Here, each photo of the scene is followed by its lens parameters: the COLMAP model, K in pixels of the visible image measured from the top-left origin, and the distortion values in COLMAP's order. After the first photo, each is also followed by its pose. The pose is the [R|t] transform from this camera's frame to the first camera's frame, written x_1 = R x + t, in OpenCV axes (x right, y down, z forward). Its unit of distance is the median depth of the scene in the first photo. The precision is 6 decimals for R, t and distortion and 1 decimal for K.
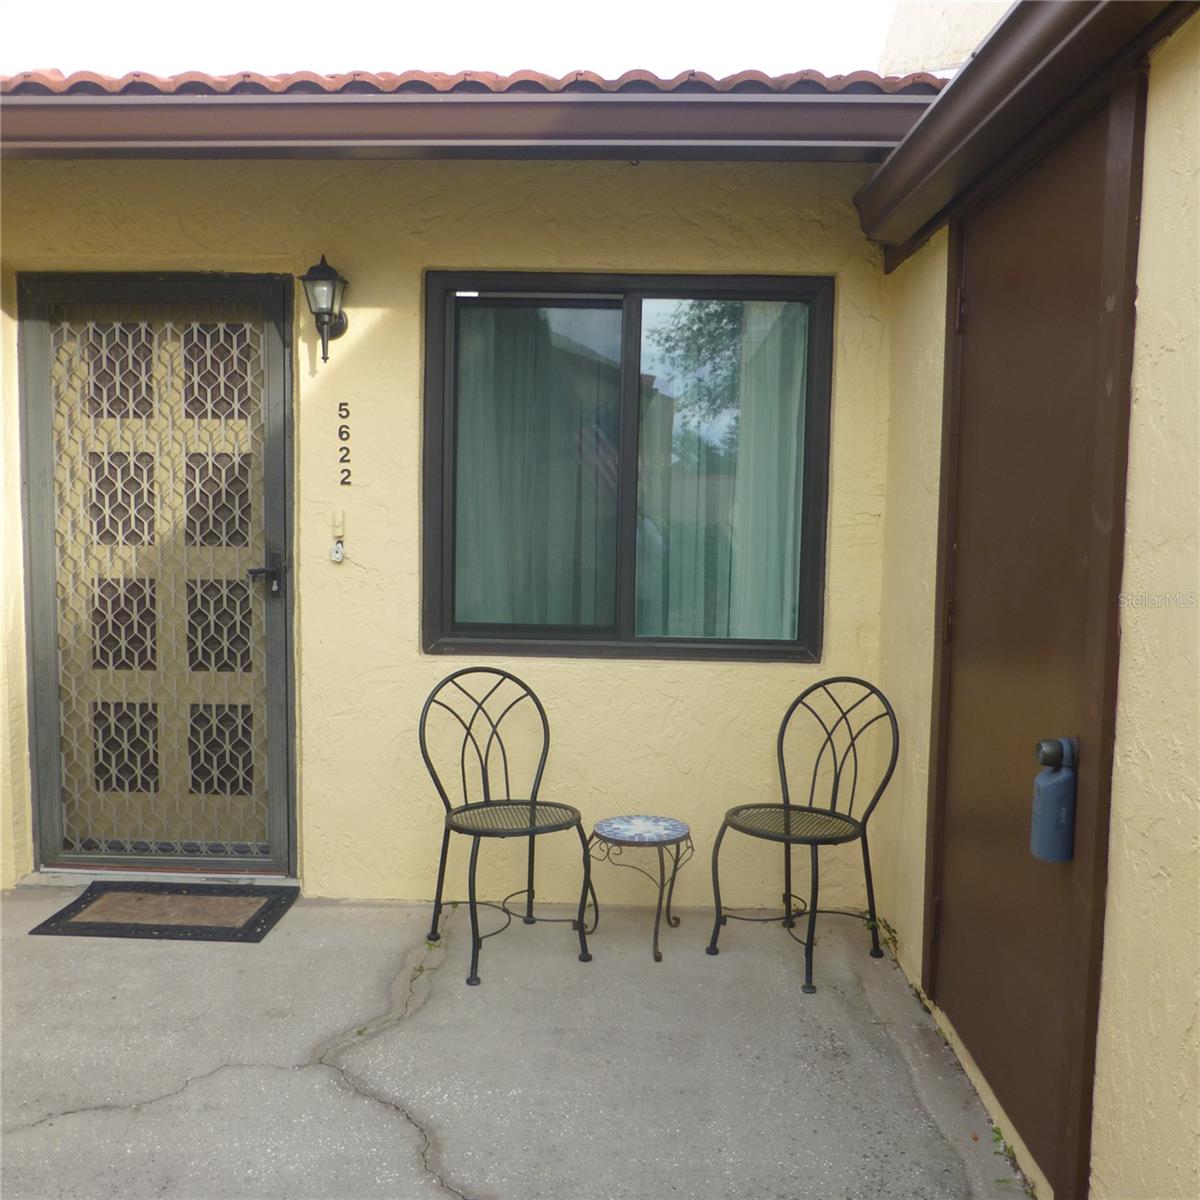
lens RADIAL K [[1162.0, 0, 598.4], [0, 1162.0, 600.1], [0, 0, 1]] dist [-0.032073, 0.000000]
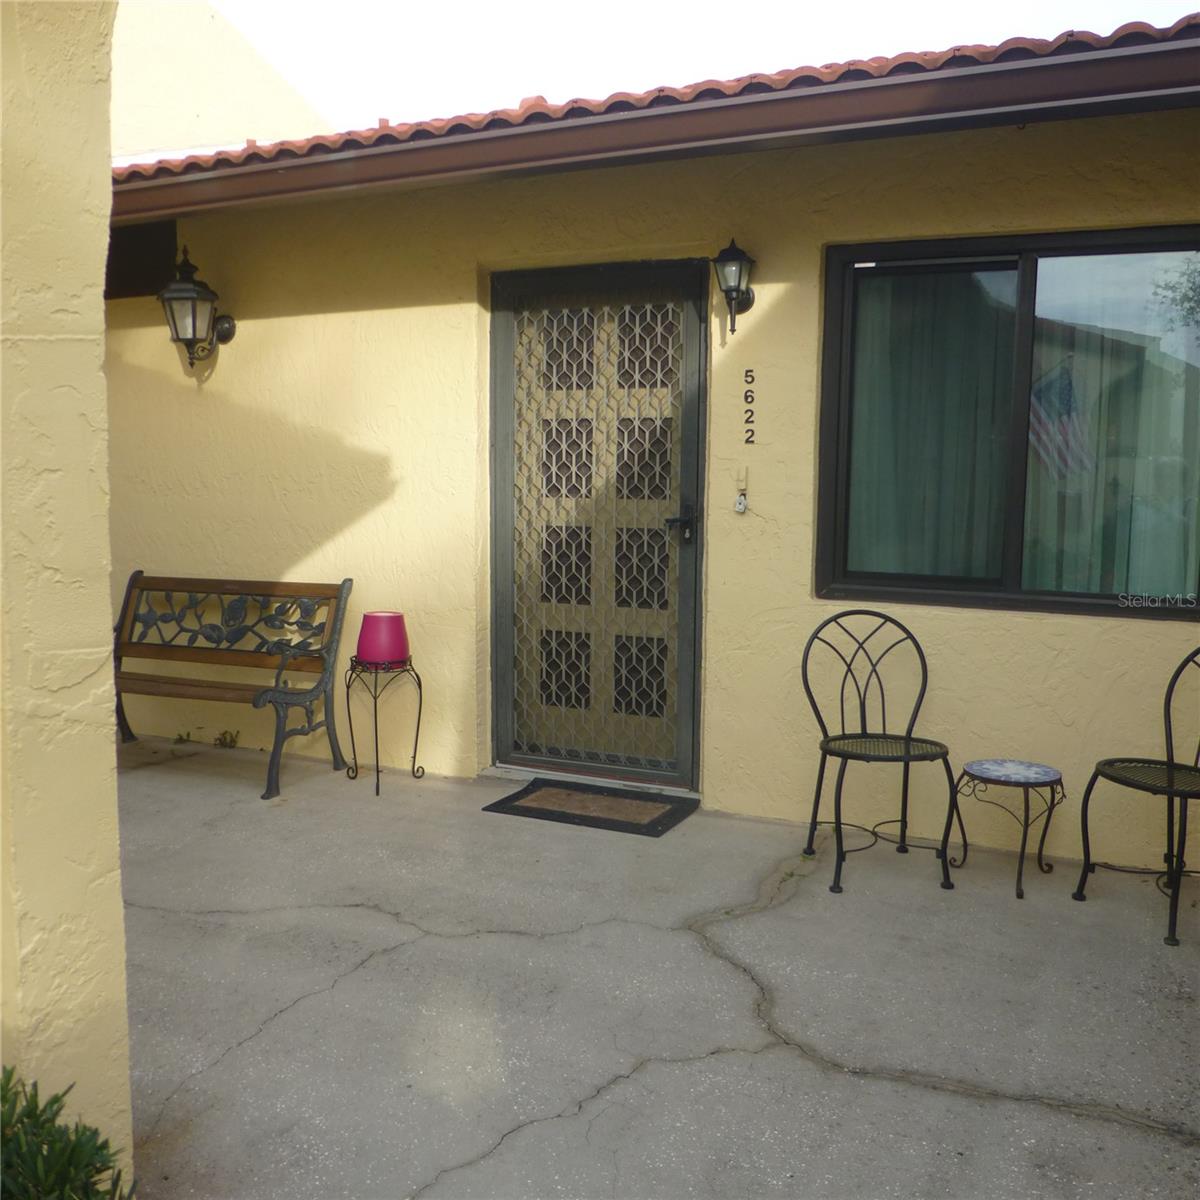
lens RADIAL K [[1162.0, 0, 597.8], [0, 1162.0, 601.2], [0, 0, 1]] dist [-0.032073, 0.000000]
pose [[0.920969, 0.037432, -0.387835, 0.087943], [-0.030448, 0.999245, 0.024140, 0.030185], [0.388445, -0.010423, 0.921413, -0.090591]]
